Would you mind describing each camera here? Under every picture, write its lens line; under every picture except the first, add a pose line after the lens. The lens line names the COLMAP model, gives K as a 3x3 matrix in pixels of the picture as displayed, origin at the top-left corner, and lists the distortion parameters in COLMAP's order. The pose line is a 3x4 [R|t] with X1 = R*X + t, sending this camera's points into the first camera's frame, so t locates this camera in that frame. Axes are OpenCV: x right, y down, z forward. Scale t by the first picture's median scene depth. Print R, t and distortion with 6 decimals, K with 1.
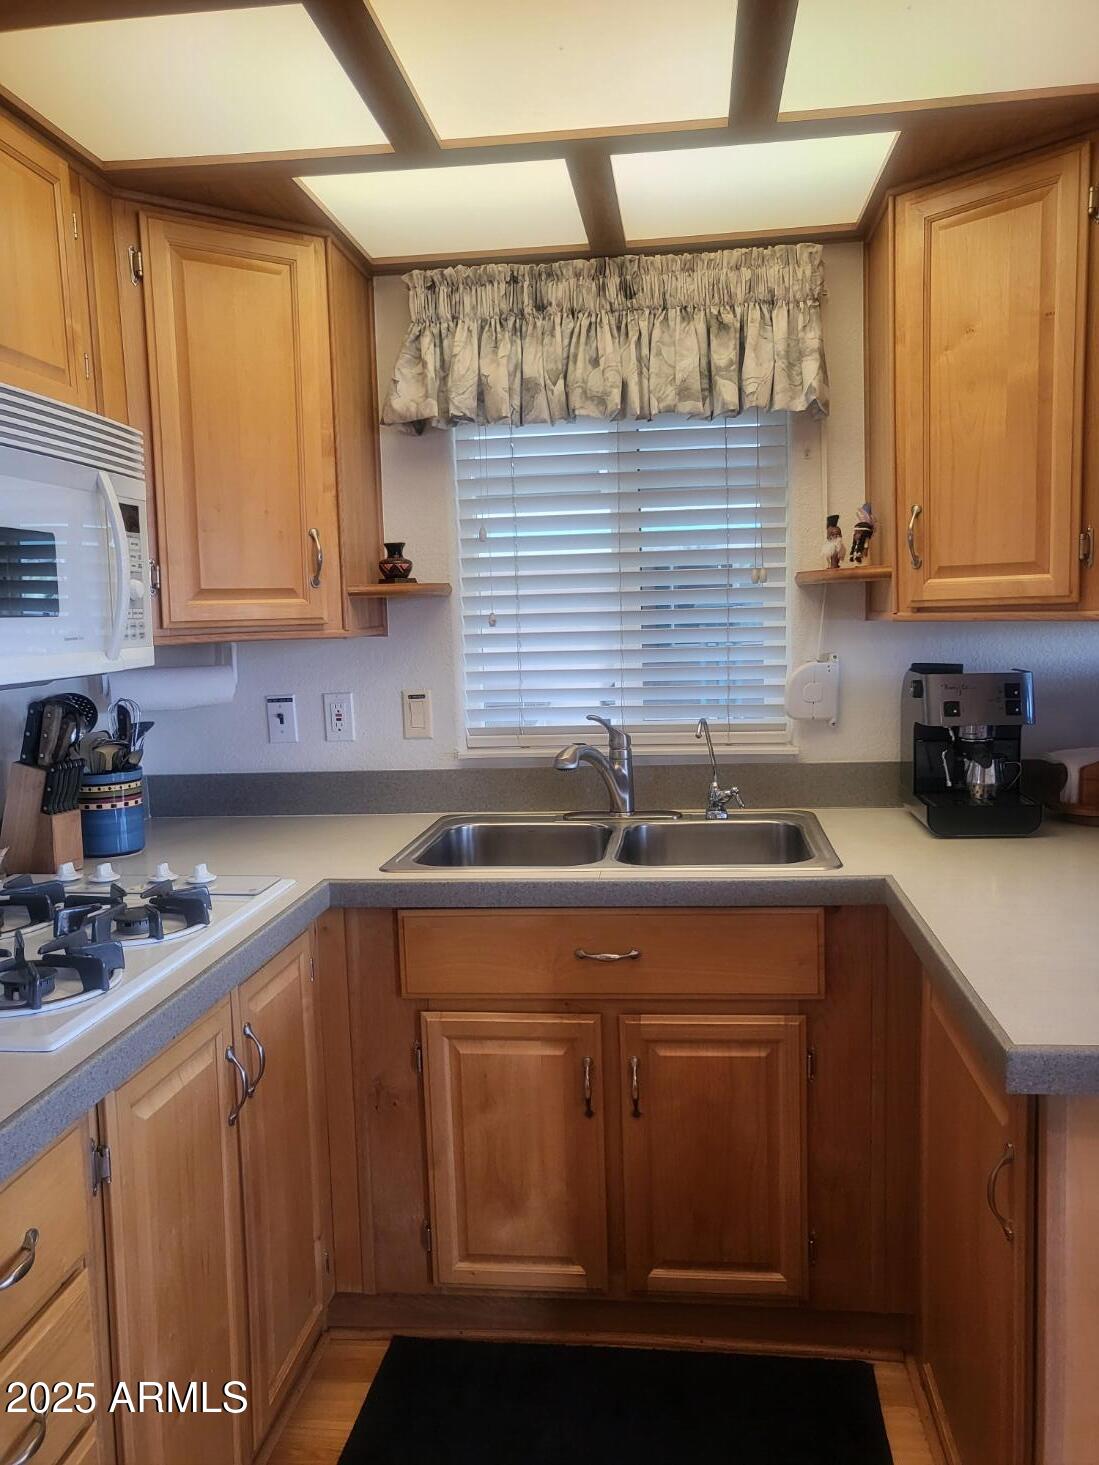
lens RADIAL K [[1156.5, 0, 556.1], [0, 1156.5, 738.3], [0, 0, 1]] dist [-0.018528, 0.062121]
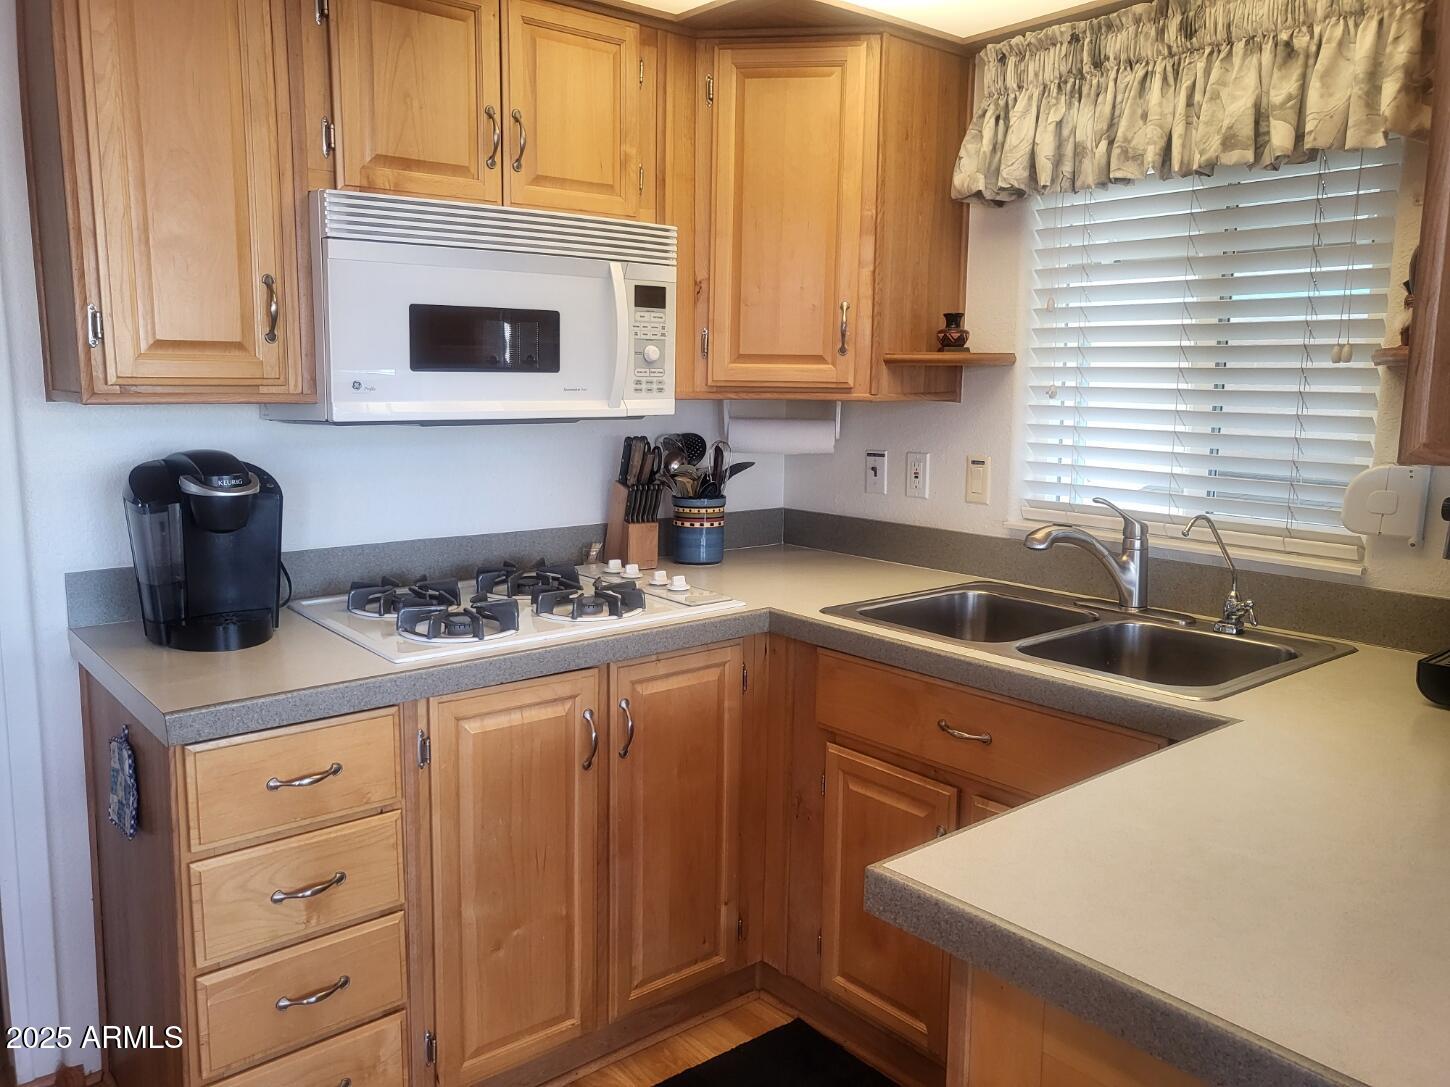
lens RADIAL K [[1144.7, 0, 734.0], [0, 1144.7, 535.2], [0, 0, 1]] dist [-0.018528, 0.062121]
pose [[0.712478, 0.135163, -0.688554, 0.474193], [-0.109102, 0.990678, 0.081577, -0.034254], [0.693161, 0.017000, 0.720582, 0.124354]]
